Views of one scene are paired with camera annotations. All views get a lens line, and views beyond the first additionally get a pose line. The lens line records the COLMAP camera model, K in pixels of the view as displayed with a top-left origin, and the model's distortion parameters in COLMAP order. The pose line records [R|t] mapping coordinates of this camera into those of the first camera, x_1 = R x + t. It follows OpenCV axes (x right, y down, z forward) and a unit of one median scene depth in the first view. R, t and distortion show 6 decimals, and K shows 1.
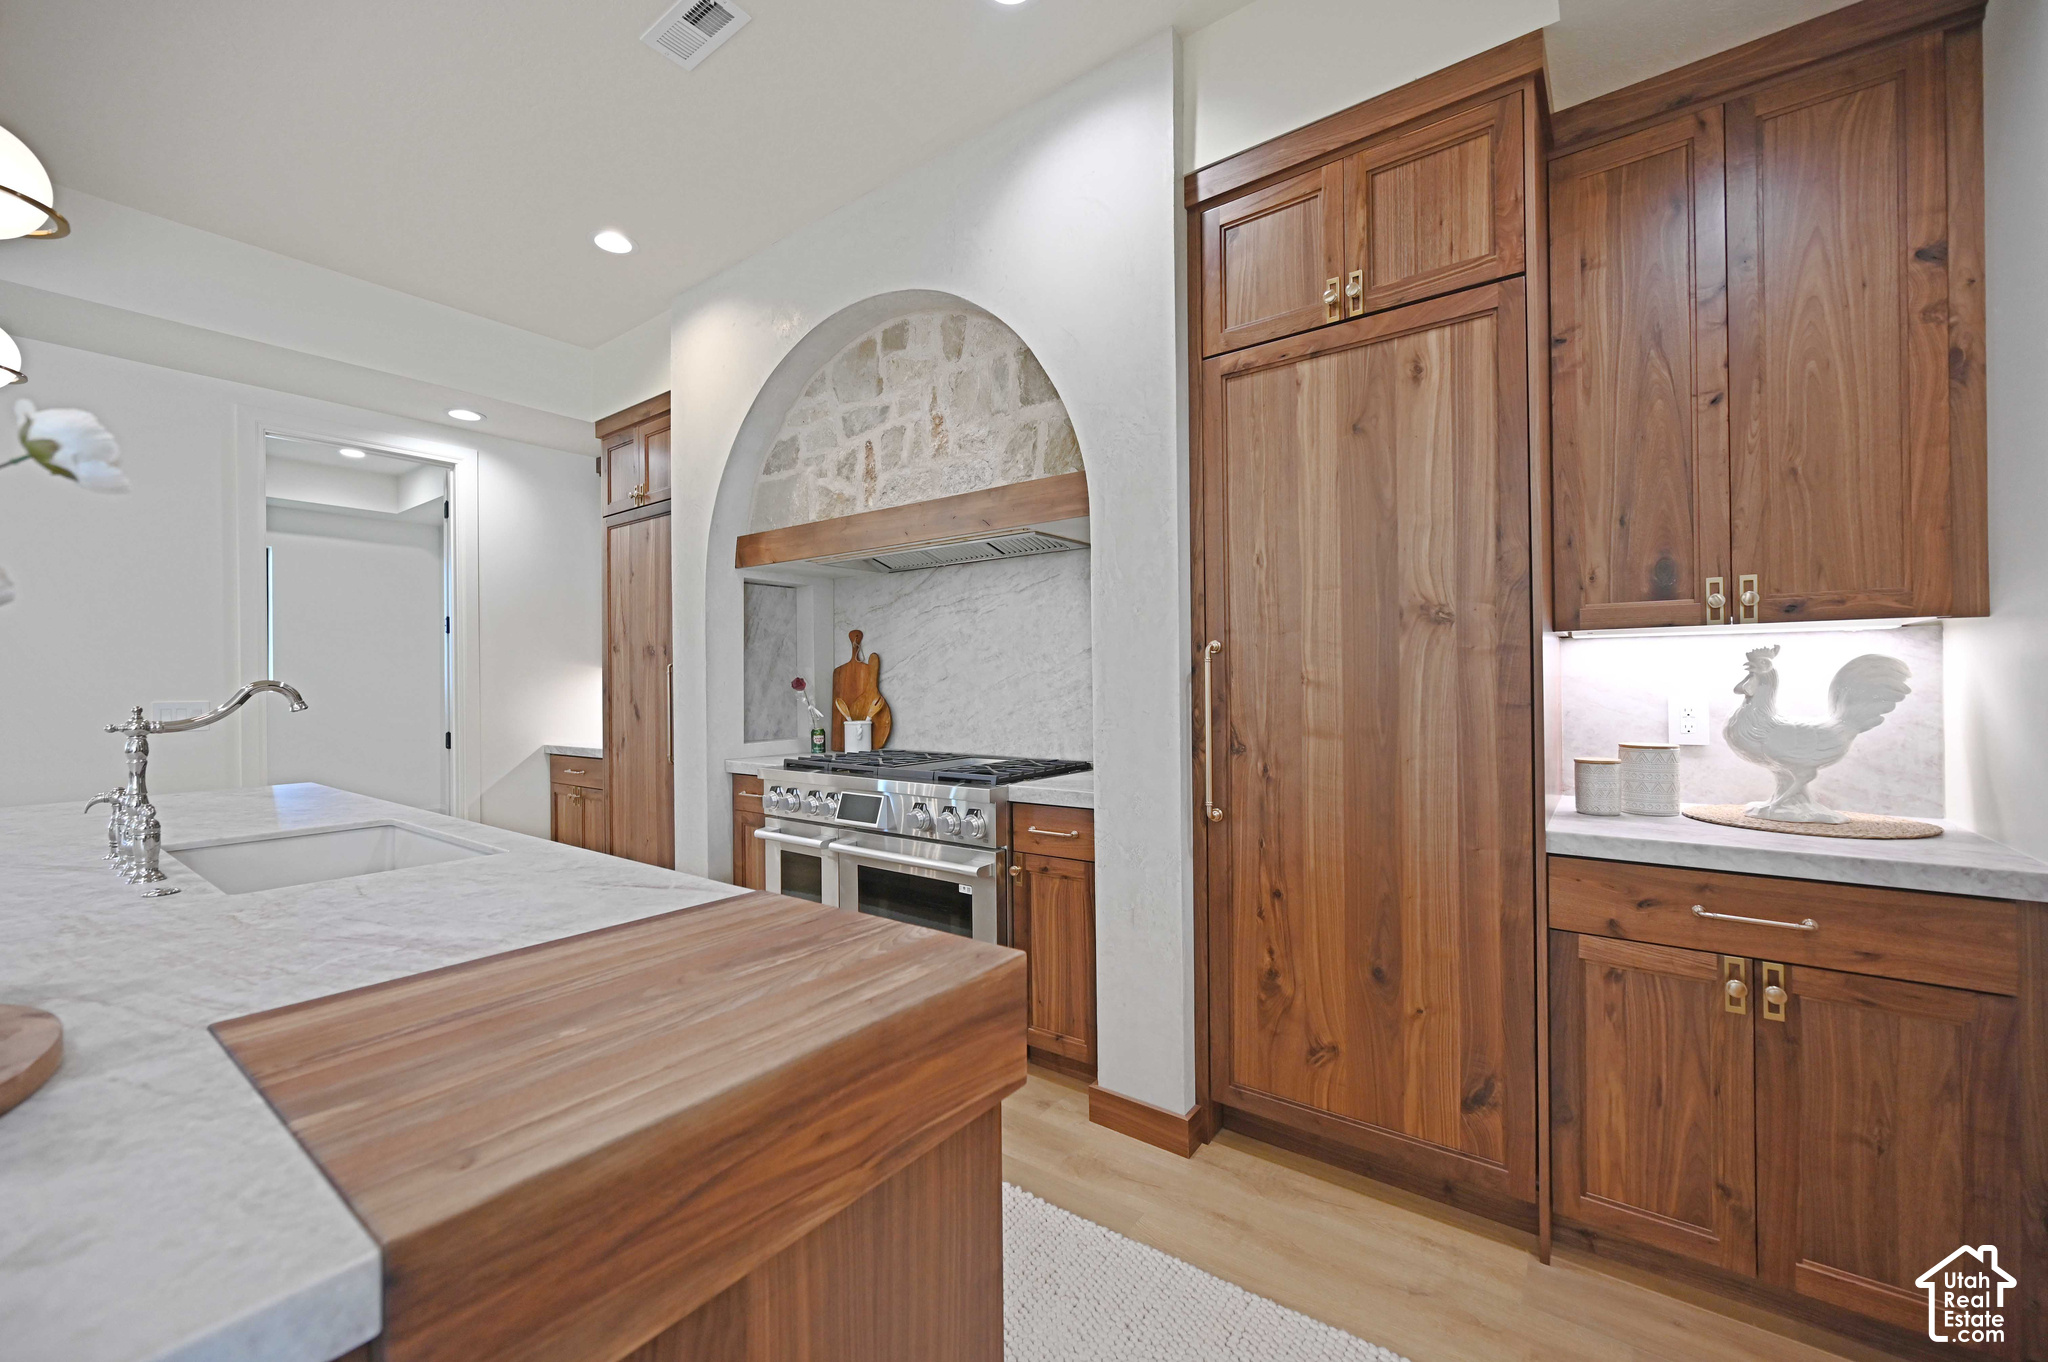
lens RADIAL K [[800.1, 0, 1013.7], [0, 800.1, 660.9], [0, 0, 1]] dist [-0.000268, -0.000121]
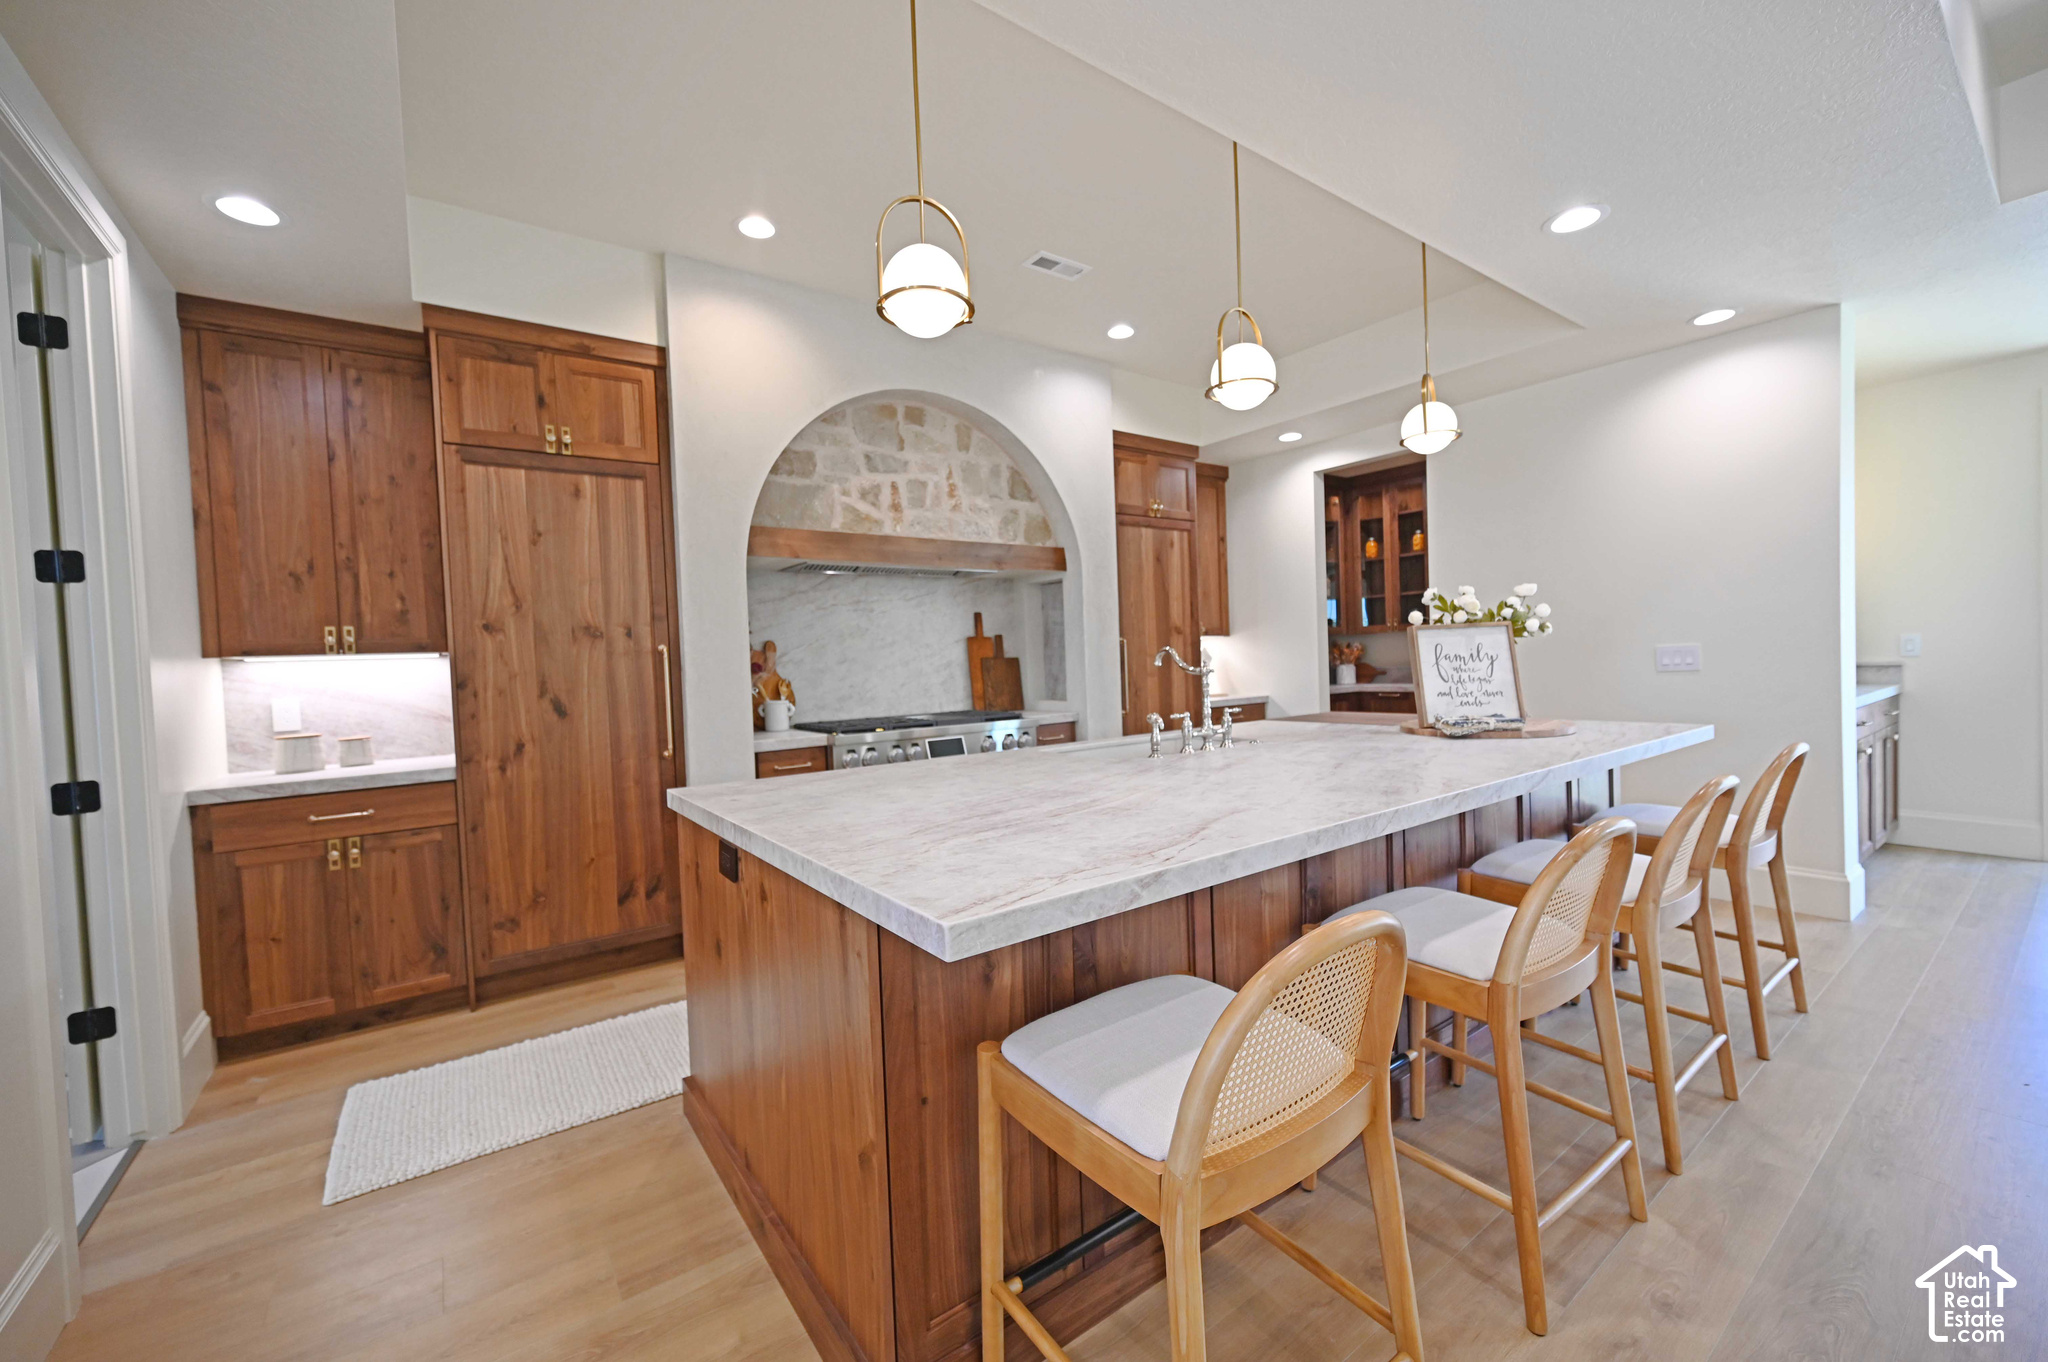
lens RADIAL K [[810.4, 0, 1052.5], [0, 810.4, 714.3], [0, 0, 1]] dist [-0.007097, -0.000144]
pose [[0.271525, -0.066364, 0.960141, -1.377743], [0.011855, 0.997775, 0.065613, 0.027312], [-0.962358, -0.006433, 0.271707, 0.355489]]
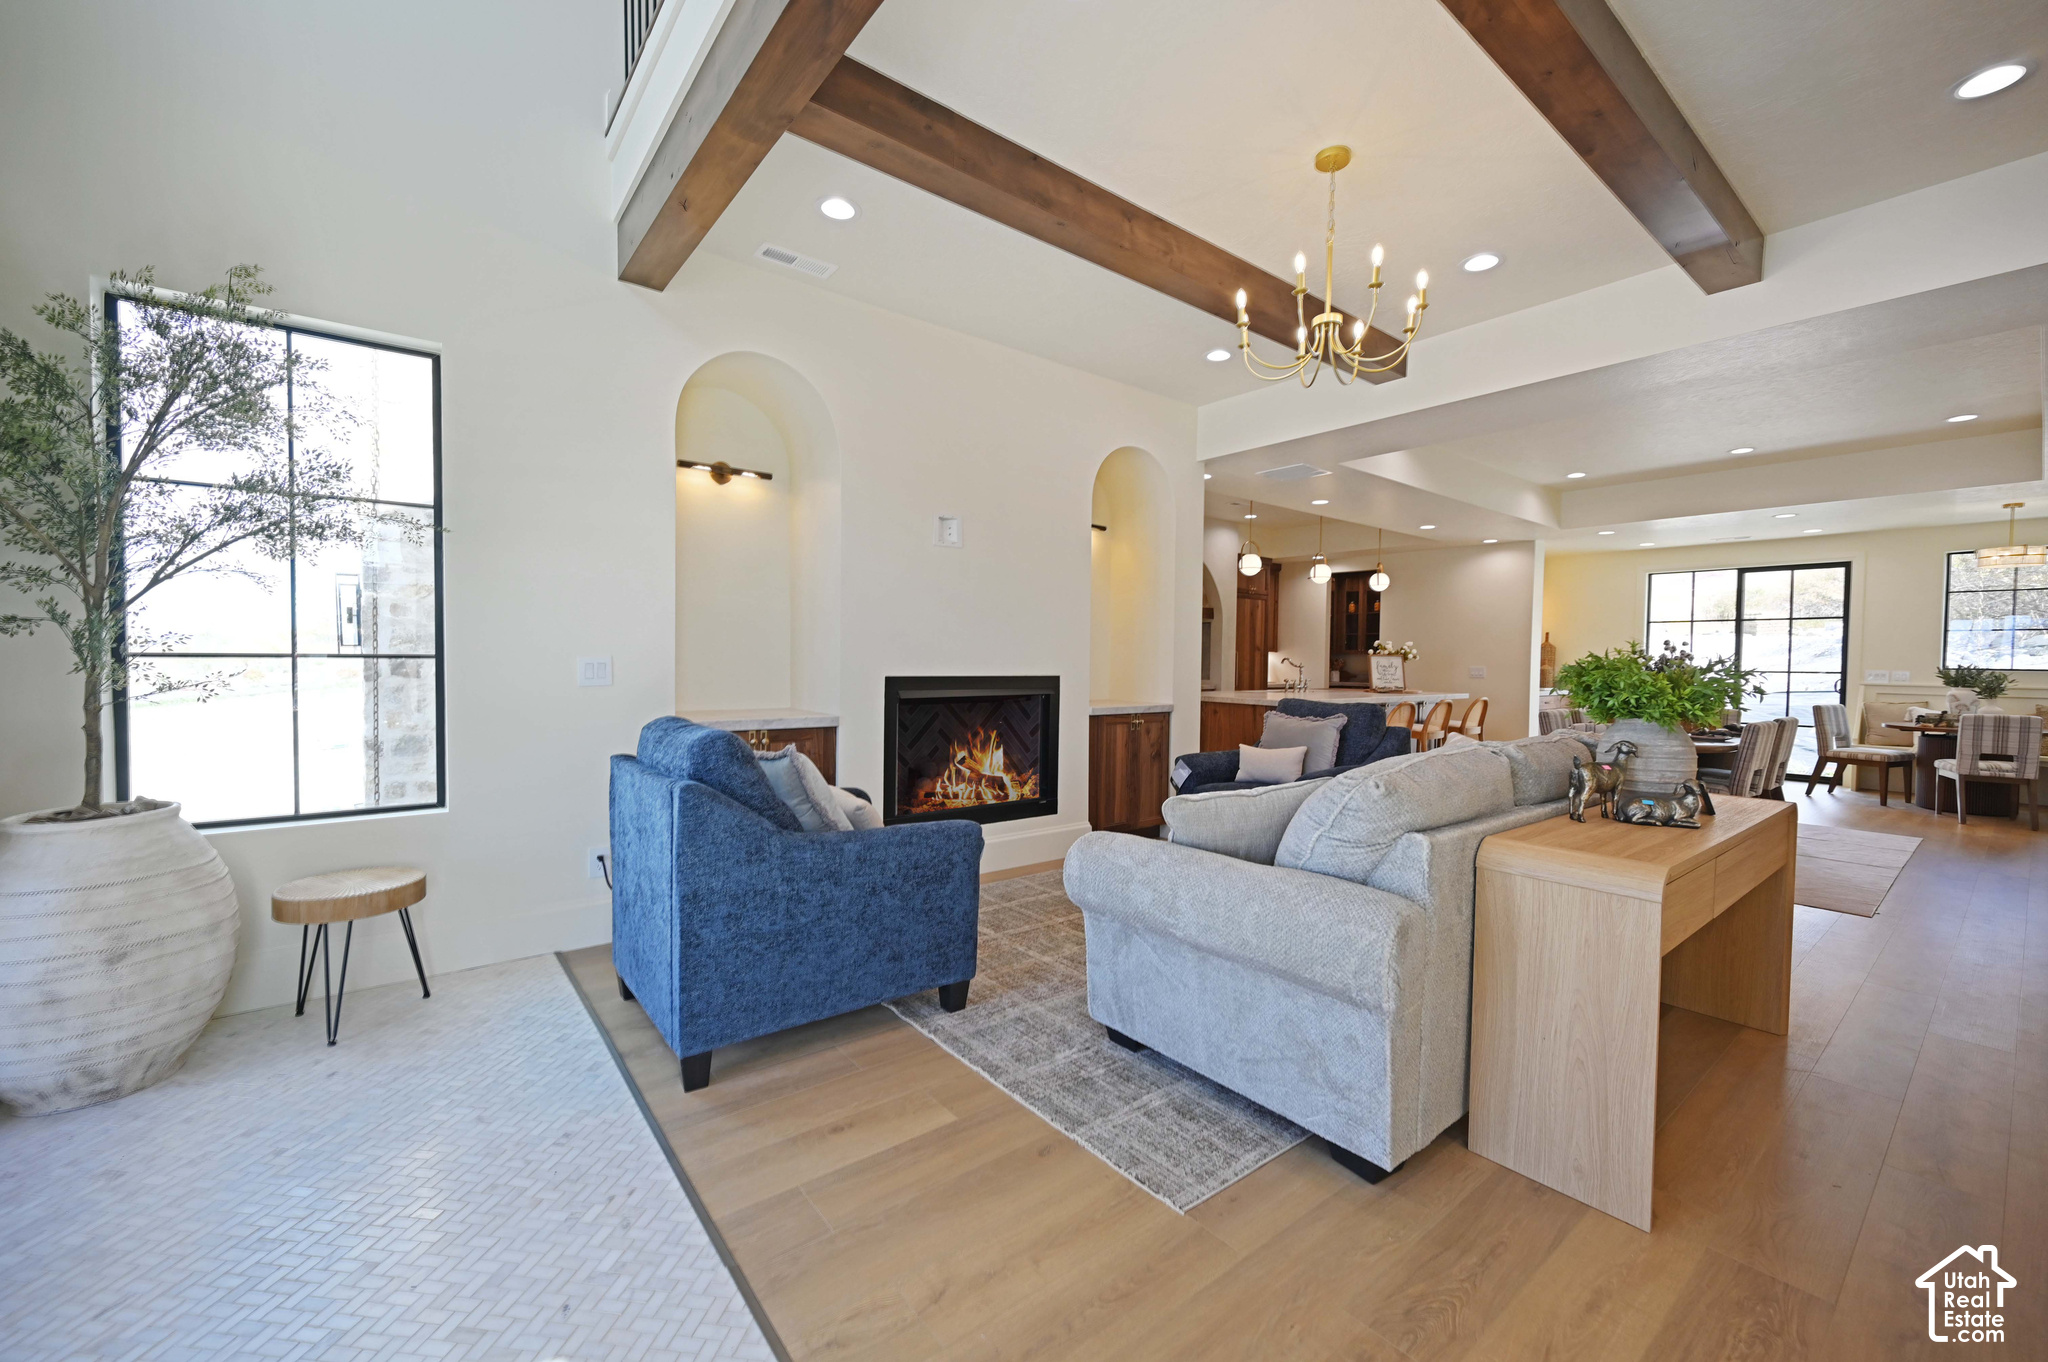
lens RADIAL K [[810.4, 0, 1052.5], [0, 810.4, 714.3], [0, 0, 1]] dist [-0.007097, -0.000144]
pose [[0.234851, -0.053763, 0.970544, -3.171237], [-0.039071, 0.997140, 0.064690, 0.054971], [-0.971246, -0.053113, 0.232079, 0.591133]]
